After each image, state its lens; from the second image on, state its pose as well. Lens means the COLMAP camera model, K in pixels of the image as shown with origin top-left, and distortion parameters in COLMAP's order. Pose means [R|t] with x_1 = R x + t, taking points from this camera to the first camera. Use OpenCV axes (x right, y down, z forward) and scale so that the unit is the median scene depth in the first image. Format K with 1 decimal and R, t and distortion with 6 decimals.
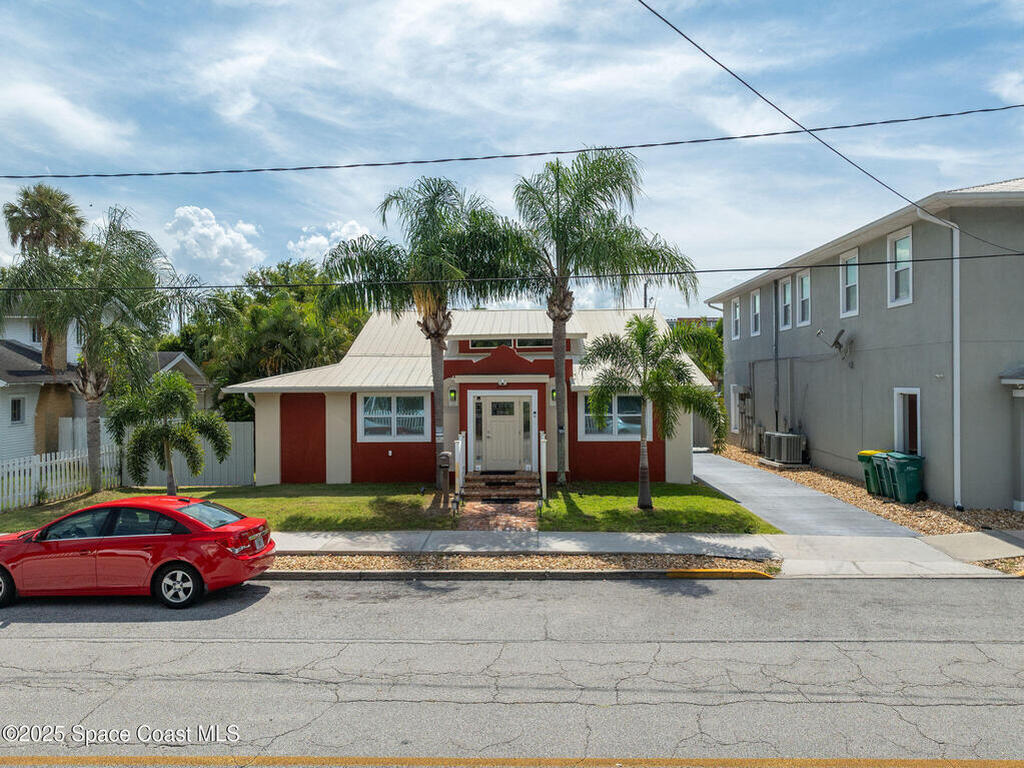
lens RADIAL K [[718.4, 0, 512.0], [0, 718.4, 384.0], [0, 0, 1]] dist [-0.024751, 0.029376]
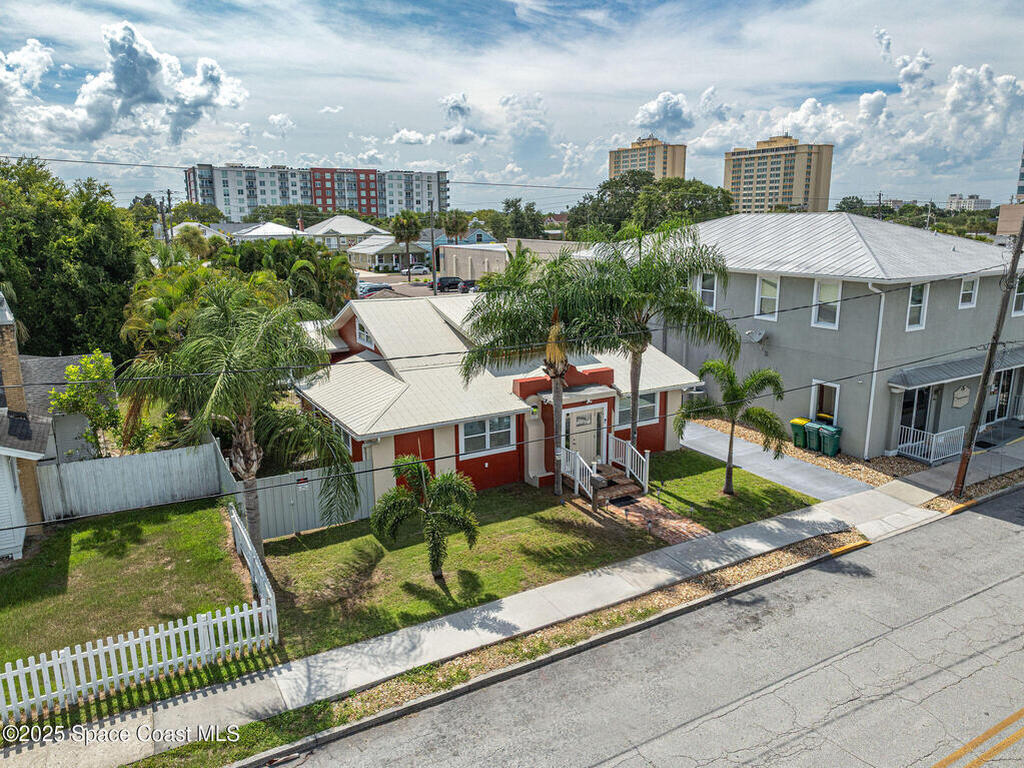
lens RADIAL K [[723.6, 0, 512.0], [0, 723.6, 384.0], [0, 0, 1]] dist [-0.021867, 0.027216]
pose [[0.853233, -0.117440, 0.508135, -0.751717], [0.001064, 0.974707, 0.223486, -0.307913], [-0.521528, -0.190145, 0.831777, 0.035221]]
